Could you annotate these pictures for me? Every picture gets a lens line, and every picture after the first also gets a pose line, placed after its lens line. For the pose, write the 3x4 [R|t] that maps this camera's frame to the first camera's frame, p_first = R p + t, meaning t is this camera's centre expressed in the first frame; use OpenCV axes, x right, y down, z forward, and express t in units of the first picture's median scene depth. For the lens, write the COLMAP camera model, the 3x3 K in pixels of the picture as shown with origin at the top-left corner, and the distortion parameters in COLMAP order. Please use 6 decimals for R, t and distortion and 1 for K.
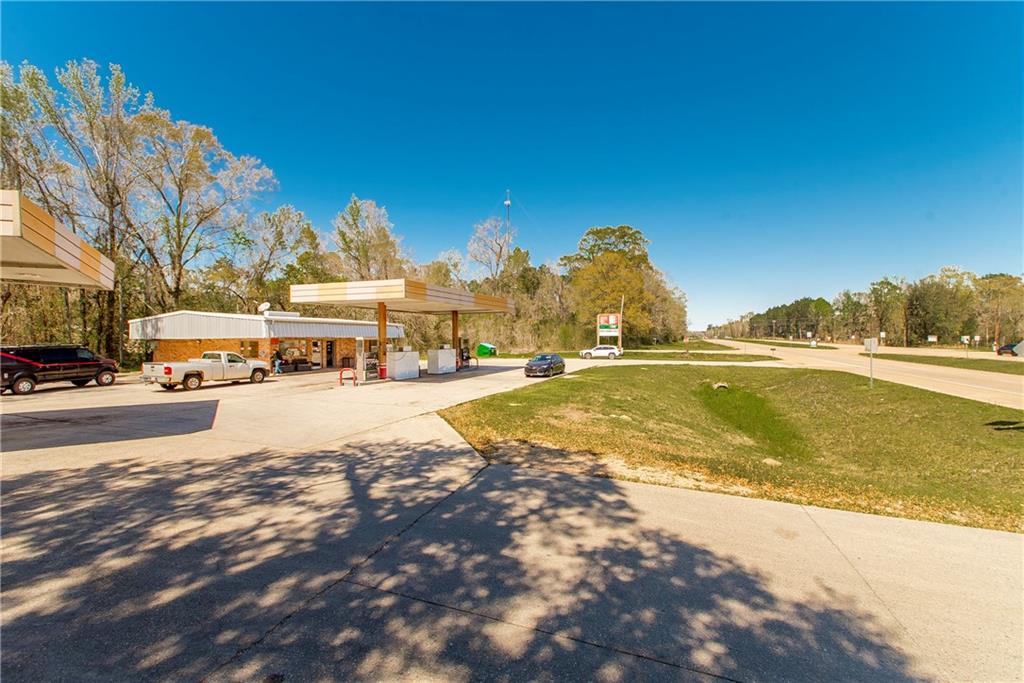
lens RADIAL K [[459.0, 0, 512.0], [0, 459.0, 341.5], [0, 0, 1]] dist [0.001170, -0.000473]
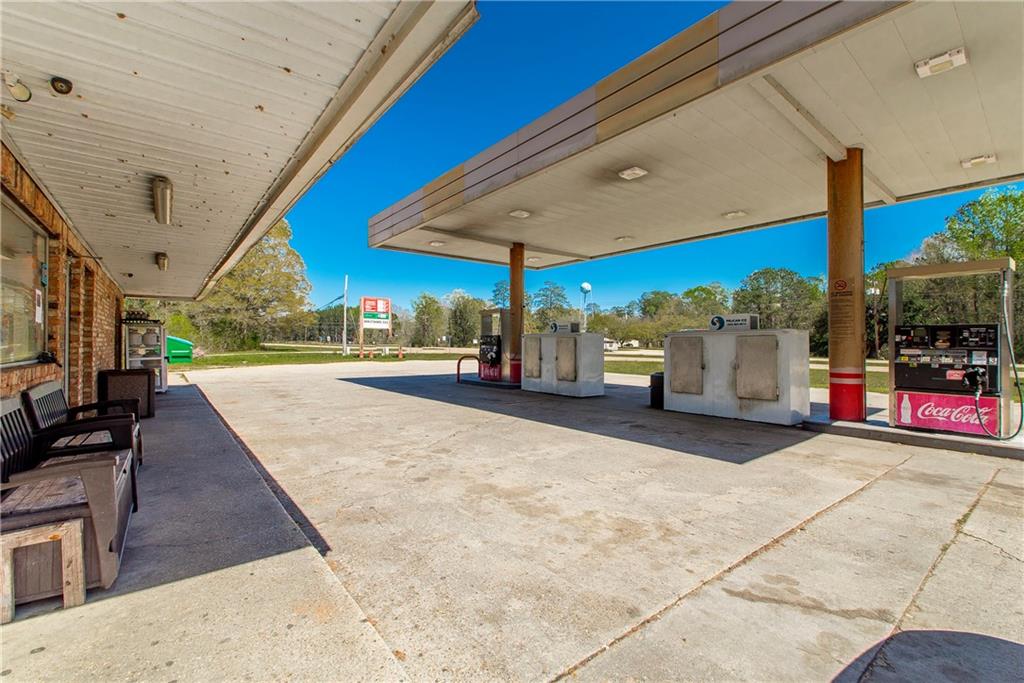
lens RADIAL K [[447.1, 0, 512.0], [0, 447.1, 341.5], [0, 0, 1]] dist [0.002177, -0.000460]
pose [[0.475013, 0.008917, 0.879934, -0.480042], [0.003824, 0.999918, -0.012197, 0.027102], [-0.879971, 0.009159, 0.474940, 0.801790]]
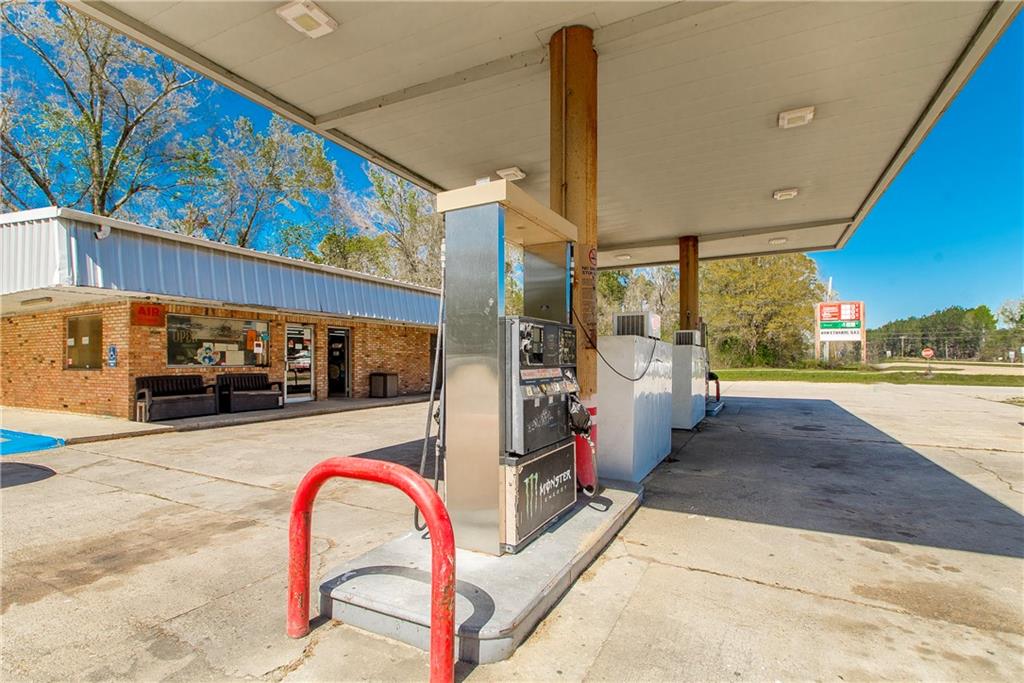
lens RADIAL K [[475.9, 0, 511.0], [0, 475.9, 357.6], [0, 0, 1]] dist [0.019372, -0.000275]
pose [[0.996170, 0.004520, -0.087318, -0.221832], [-0.005550, 0.999918, -0.011549, 0.026943], [0.087258, 0.011989, 0.996114, 0.628344]]
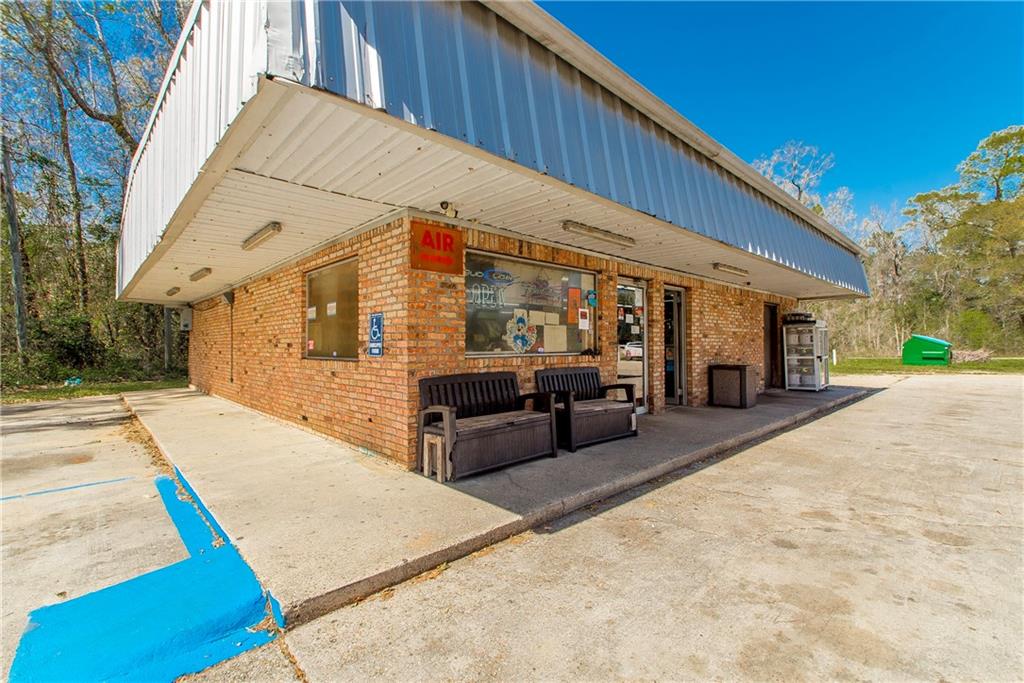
lens RADIAL K [[447.1, 0, 512.0], [0, 447.1, 341.5], [0, 0, 1]] dist [0.002177, -0.000460]
pose [[0.918822, 0.001996, -0.394668, -0.392230], [-0.006586, 0.999926, -0.010276, 0.027352], [0.394618, 0.012041, 0.918766, 0.785661]]
